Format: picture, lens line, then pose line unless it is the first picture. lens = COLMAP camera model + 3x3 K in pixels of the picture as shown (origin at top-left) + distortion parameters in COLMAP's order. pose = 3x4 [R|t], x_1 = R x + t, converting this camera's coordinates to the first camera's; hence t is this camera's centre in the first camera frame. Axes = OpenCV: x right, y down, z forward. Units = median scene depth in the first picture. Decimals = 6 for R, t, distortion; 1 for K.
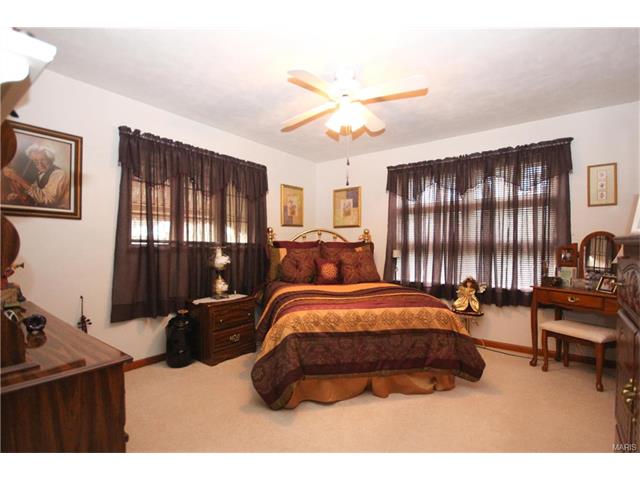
lens RADIAL K [[300.3, 0, 320.0], [0, 300.3, 240.0], [0, 0, 1]] dist [-0.000896, -0.000005]
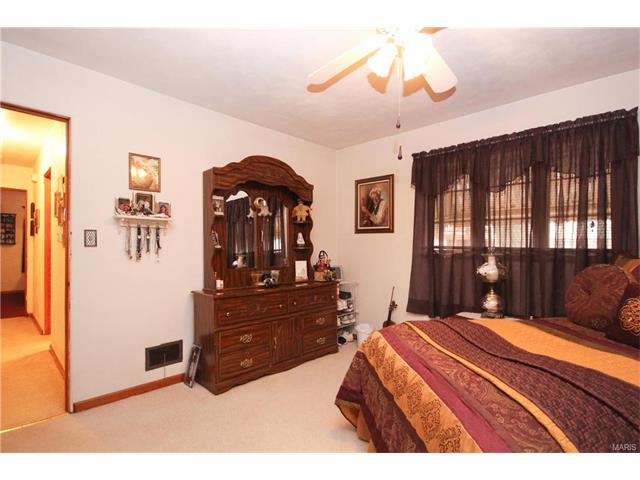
lens RADIAL K [[324.0, 0, 320.0], [0, 324.0, 240.0], [0, 0, 1]] dist [-0.000892, -0.000034]
pose [[-0.101273, -0.035195, -0.994236, 0.594328], [0.007027, 0.999324, -0.036091, 0.015330], [0.994834, -0.010641, -0.100957, 0.649481]]
